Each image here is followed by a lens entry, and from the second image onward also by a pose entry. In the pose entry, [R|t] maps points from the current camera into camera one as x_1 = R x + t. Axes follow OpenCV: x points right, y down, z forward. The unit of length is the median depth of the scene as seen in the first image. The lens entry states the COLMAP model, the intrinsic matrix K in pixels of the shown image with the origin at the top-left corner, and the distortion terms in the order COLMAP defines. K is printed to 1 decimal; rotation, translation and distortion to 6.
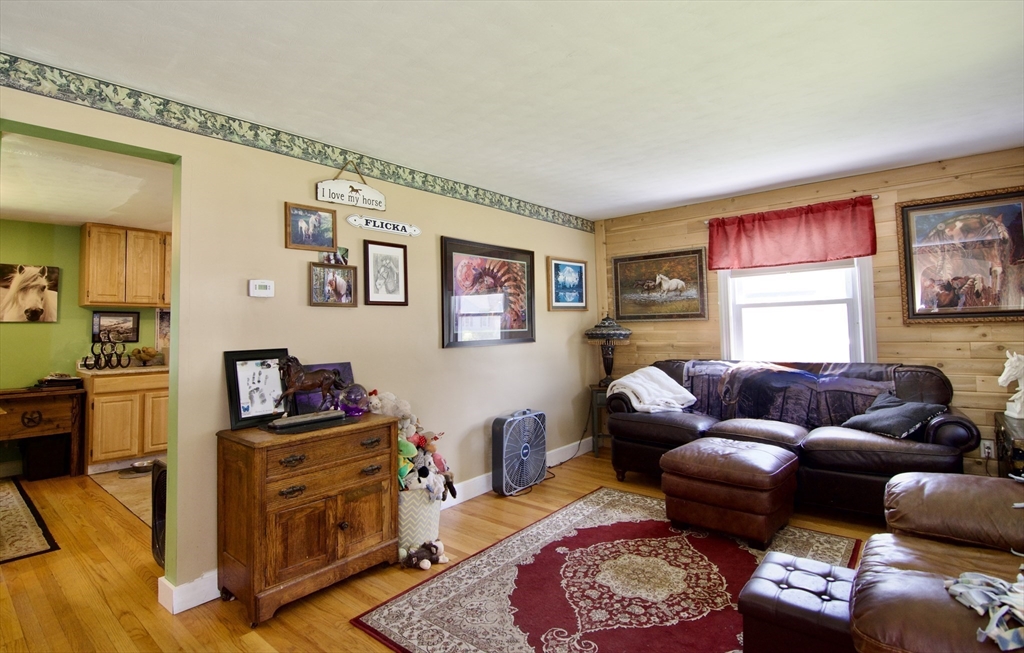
lens RADIAL K [[500.8, 0, 516.8], [0, 500.8, 304.1], [0, 0, 1]] dist [-0.007935, -0.006074]
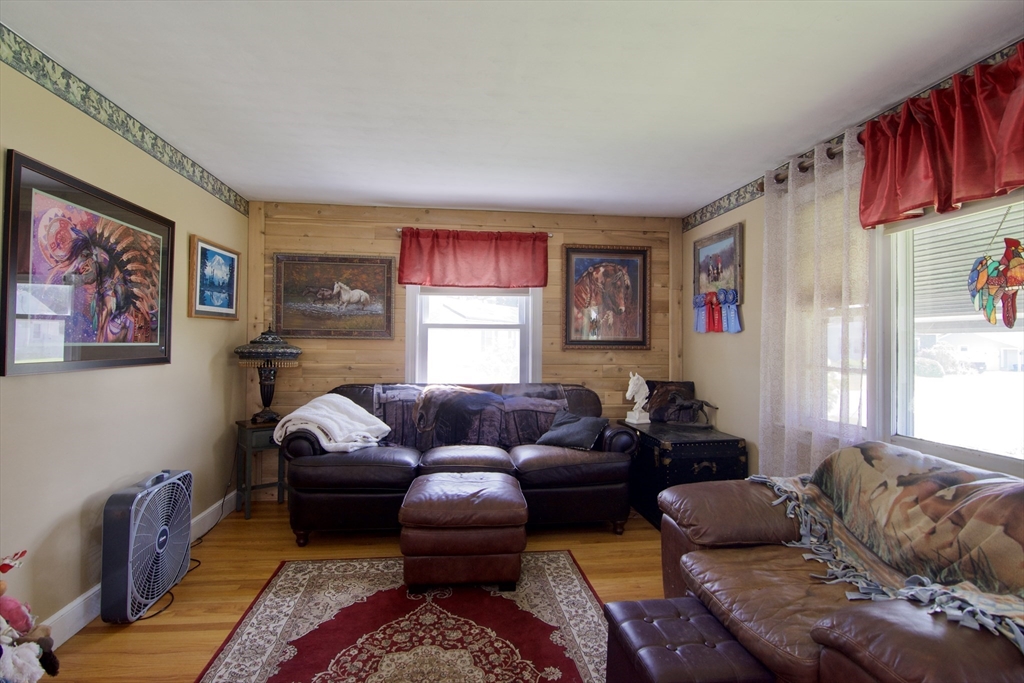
lens RADIAL K [[496.4, 0, 514.9], [0, 496.4, 338.9], [0, 0, 1]] dist [-0.006325, -0.008639]
pose [[0.690349, 0.037887, 0.722484, -0.145787], [-0.059031, 0.998248, 0.004058, 0.019588], [-0.721064, -0.045450, 0.691376, 0.301526]]
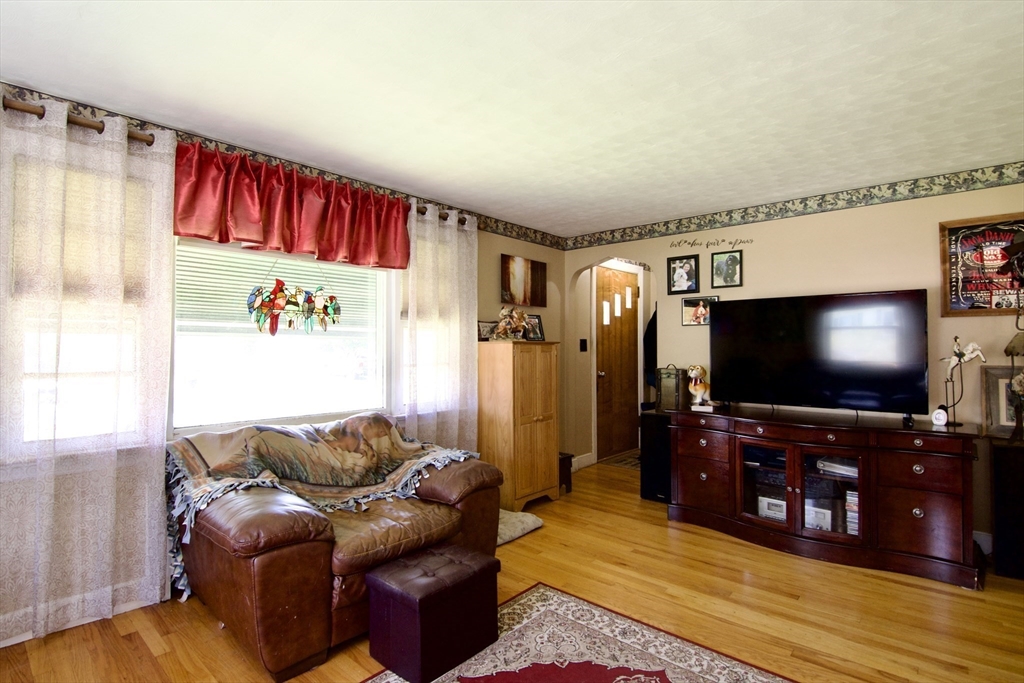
lens RADIAL K [[496.4, 0, 505.1], [0, 496.4, 344.8], [0, 0, 1]] dist [-0.006325, -0.008639]
pose [[-0.998896, 0.022184, 0.041397, 0.167660], [0.019823, 0.998201, -0.056587, 0.048049], [-0.042578, -0.055704, -0.997539, 1.076490]]
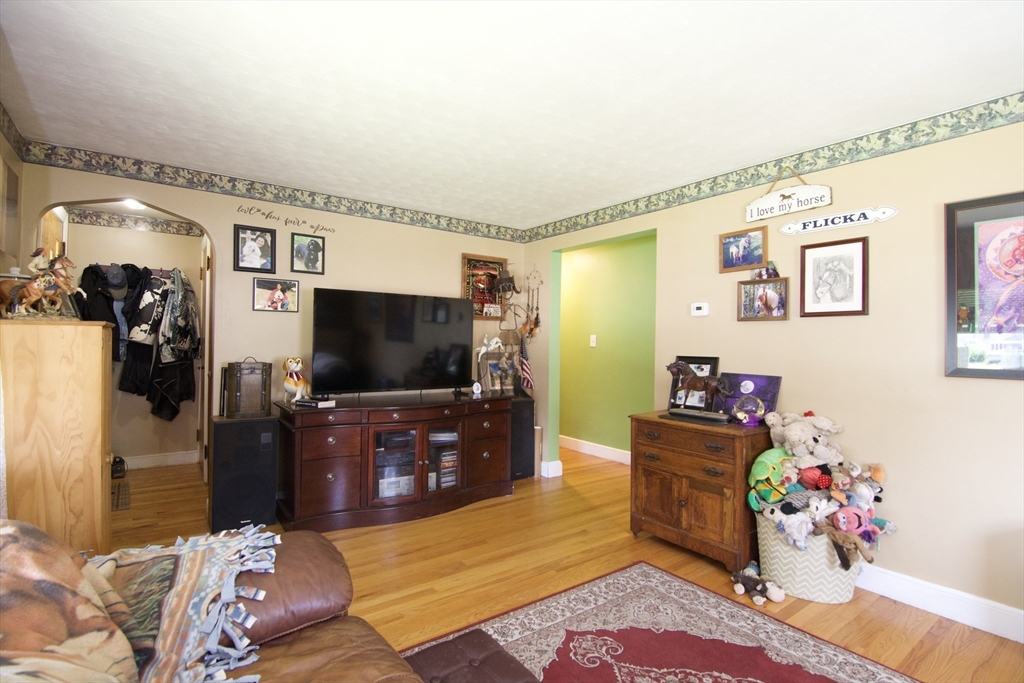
lens RADIAL K [[496.4, 0, 502.7], [0, 496.4, 341.6], [0, 0, 1]] dist [-0.006325, -0.008639]
pose [[-0.257894, 0.017844, -0.966009, 0.621479], [0.037752, 0.999252, 0.008380, 0.015980], [0.965435, -0.034307, -0.258374, 0.606255]]
